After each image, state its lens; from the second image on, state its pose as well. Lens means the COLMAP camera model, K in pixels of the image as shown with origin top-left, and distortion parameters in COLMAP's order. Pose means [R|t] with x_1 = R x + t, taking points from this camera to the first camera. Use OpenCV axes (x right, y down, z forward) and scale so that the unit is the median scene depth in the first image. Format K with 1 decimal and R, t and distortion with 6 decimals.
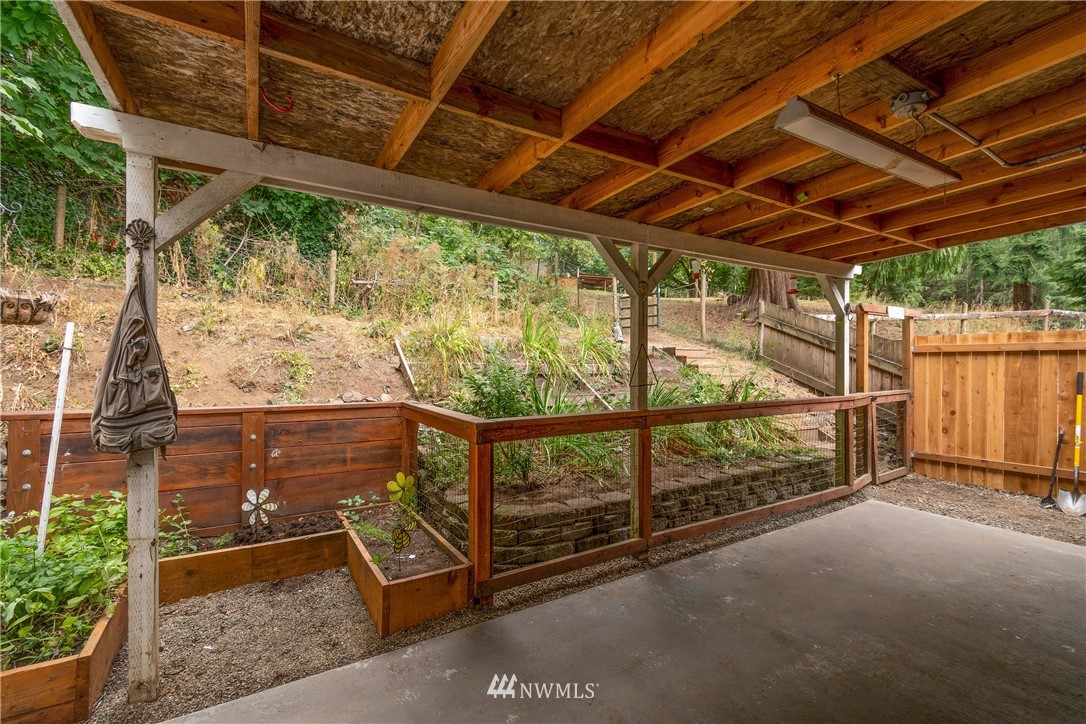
lens RADIAL K [[479.0, 0, 527.1], [0, 479.0, 366.9], [0, 0, 1]] dist [0.031293, -0.000260]
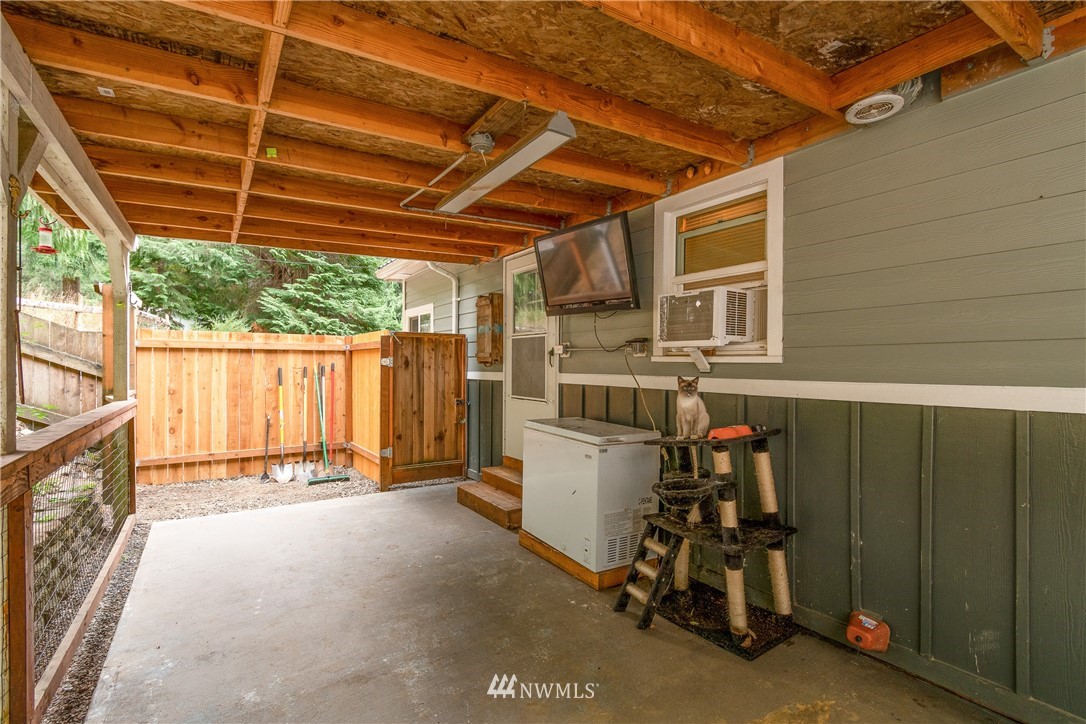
lens RADIAL K [[518.0, 0, 549.5], [0, 518.0, 363.7], [0, 0, 1]] dist [-0.001159, 0.000500]
pose [[-0.047083, 0.000707, 0.998891, -0.192347], [0.003876, 0.999992, -0.000525, 0.004383], [-0.998883, 0.003847, -0.047085, 0.344568]]
